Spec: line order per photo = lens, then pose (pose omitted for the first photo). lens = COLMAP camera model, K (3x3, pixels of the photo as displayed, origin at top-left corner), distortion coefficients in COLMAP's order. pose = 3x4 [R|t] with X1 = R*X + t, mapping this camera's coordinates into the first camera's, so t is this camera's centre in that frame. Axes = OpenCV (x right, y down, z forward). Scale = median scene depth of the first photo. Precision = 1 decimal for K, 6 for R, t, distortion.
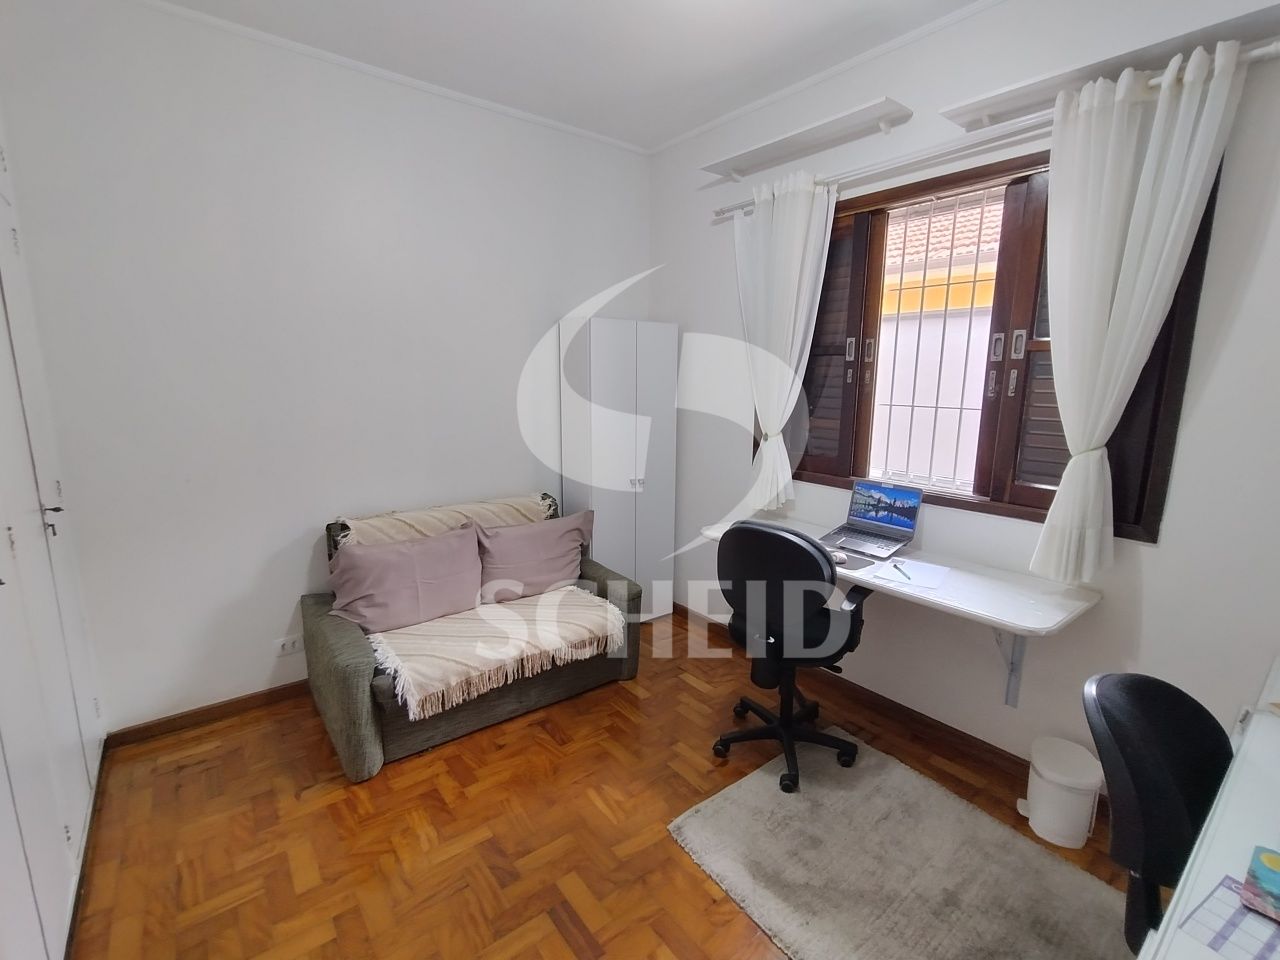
lens RADIAL K [[585.2, 0, 636.1], [0, 585.2, 477.1], [0, 0, 1]] dist [-0.002728, -0.001194]
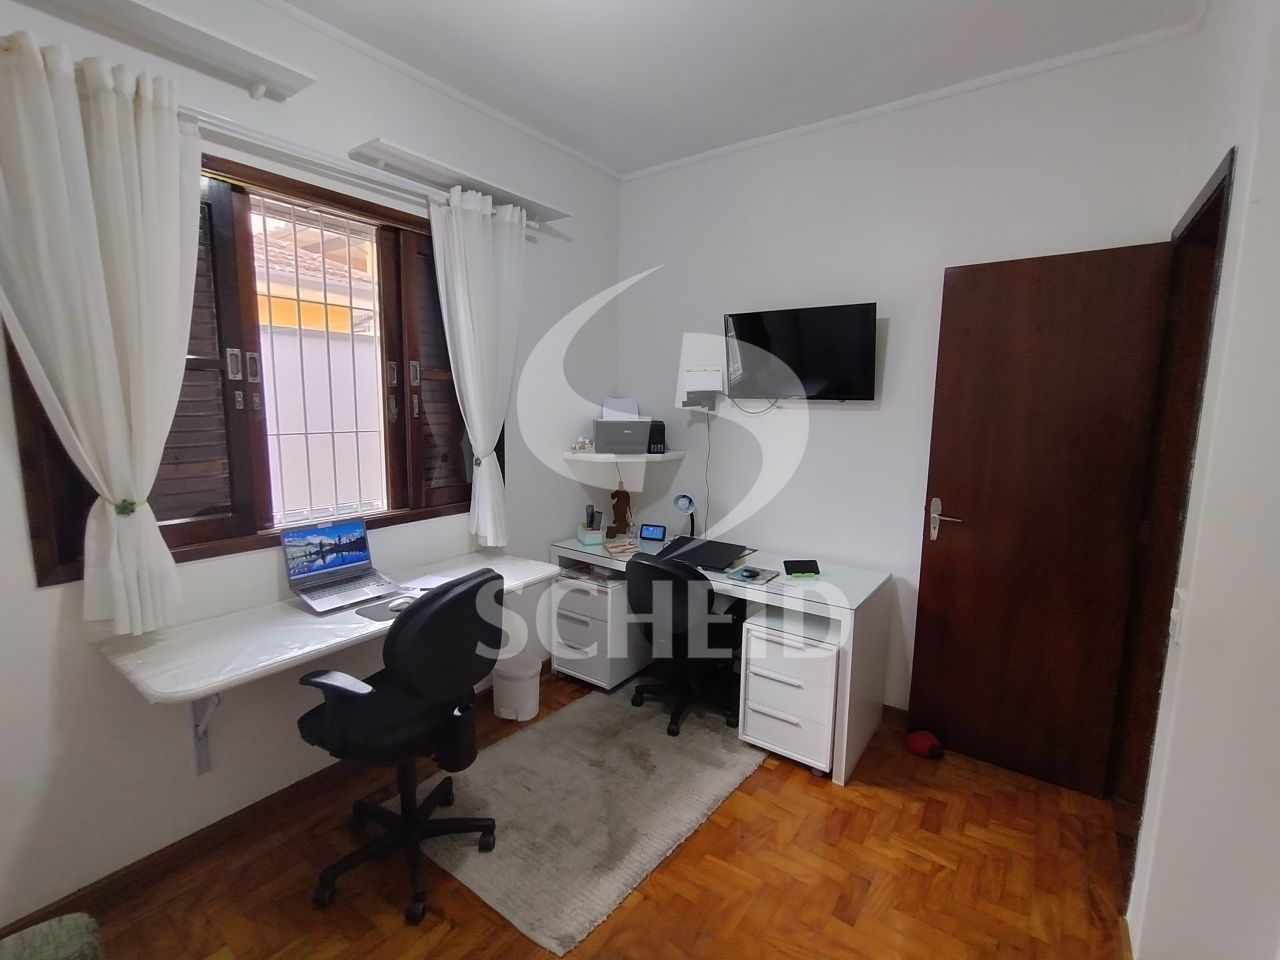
lens RADIAL K [[585.2, 0, 631.6], [0, 585.2, 480.3], [0, 0, 1]] dist [-0.002728, -0.001194]
pose [[-0.263324, -0.140280, 0.954454, -0.542239], [0.151449, 0.971092, 0.184508, -0.150079], [-0.952745, 0.193137, -0.234466, 0.797737]]
